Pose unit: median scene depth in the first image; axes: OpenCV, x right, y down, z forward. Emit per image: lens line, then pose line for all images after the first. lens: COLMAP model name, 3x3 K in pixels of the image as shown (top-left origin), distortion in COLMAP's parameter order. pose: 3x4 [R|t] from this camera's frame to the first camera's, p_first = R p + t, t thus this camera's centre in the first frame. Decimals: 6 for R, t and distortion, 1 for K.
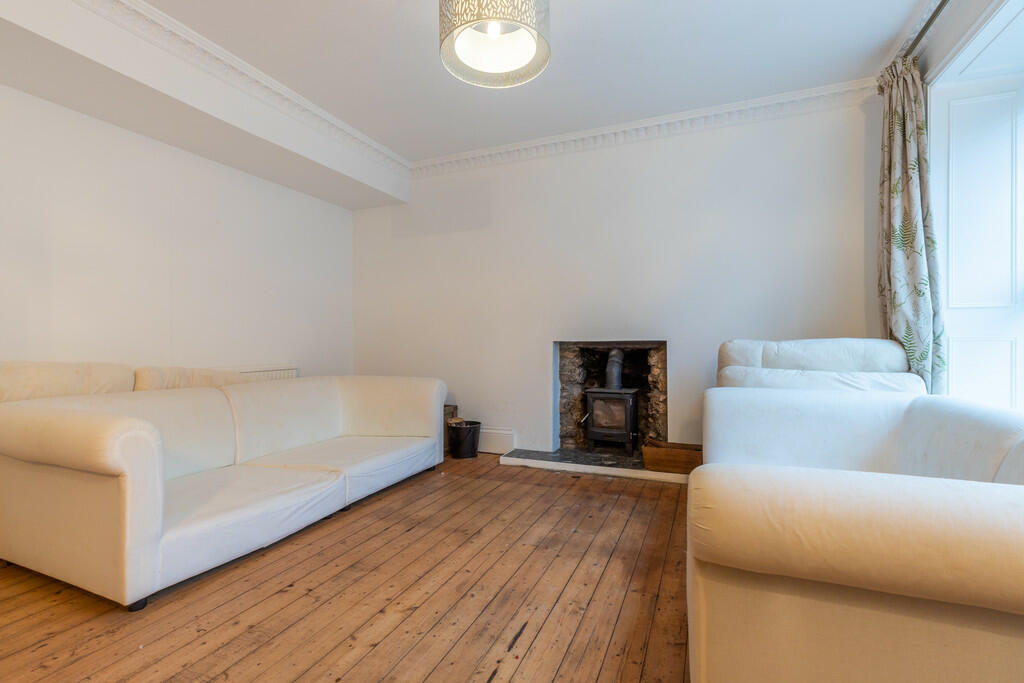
lens RADIAL K [[458.5, 0, 509.4], [0, 458.5, 347.0], [0, 0, 1]] dist [0.000718, 0.000800]
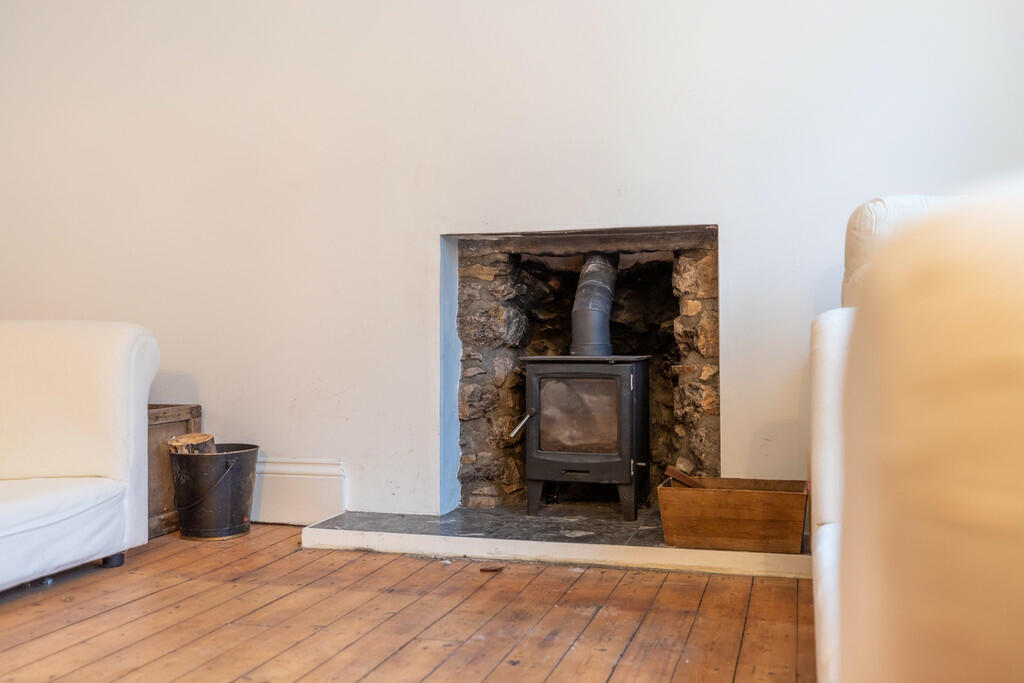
lens RADIAL K [[954.6, 0, 512.7], [0, 954.6, 338.5], [0, 0, 1]] dist [-0.000376, 0.000000]
pose [[0.992671, 0.002697, 0.120820, 0.059831], [-0.002138, 0.999986, -0.004750, 0.084271], [-0.120831, 0.004457, 0.992663, 0.180722]]
